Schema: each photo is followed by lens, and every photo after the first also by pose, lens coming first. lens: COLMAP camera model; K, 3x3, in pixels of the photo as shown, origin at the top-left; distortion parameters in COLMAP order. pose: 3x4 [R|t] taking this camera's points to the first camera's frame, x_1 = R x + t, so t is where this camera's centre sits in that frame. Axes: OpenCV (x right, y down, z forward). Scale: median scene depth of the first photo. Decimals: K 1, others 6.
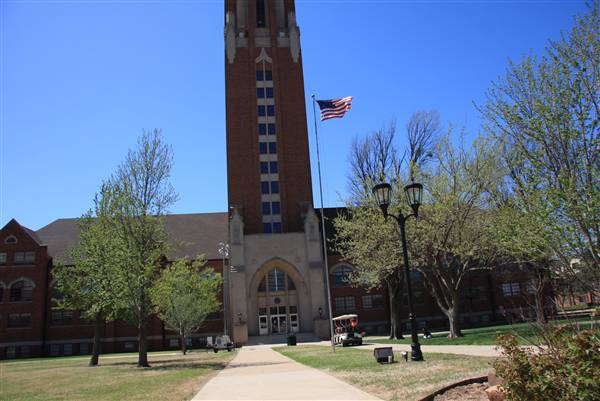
lens RADIAL K [[465.4, 0, 297.3], [0, 465.4, 203.6], [0, 0, 1]] dist [-0.184029, 0.139502]
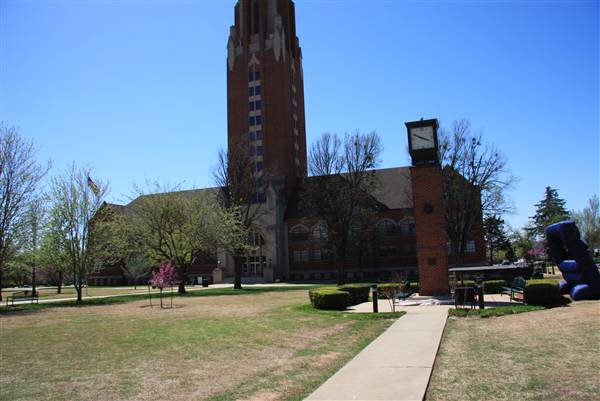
lens RADIAL K [[465.4, 0, 297.3], [0, 465.4, 203.6], [0, 0, 1]] dist [-0.184029, 0.139502]
pose [[0.898754, -0.023905, -0.437801, 0.692340], [0.092367, 0.986427, 0.135756, -0.111438], [0.428613, -0.162450, 0.888764, -0.157803]]
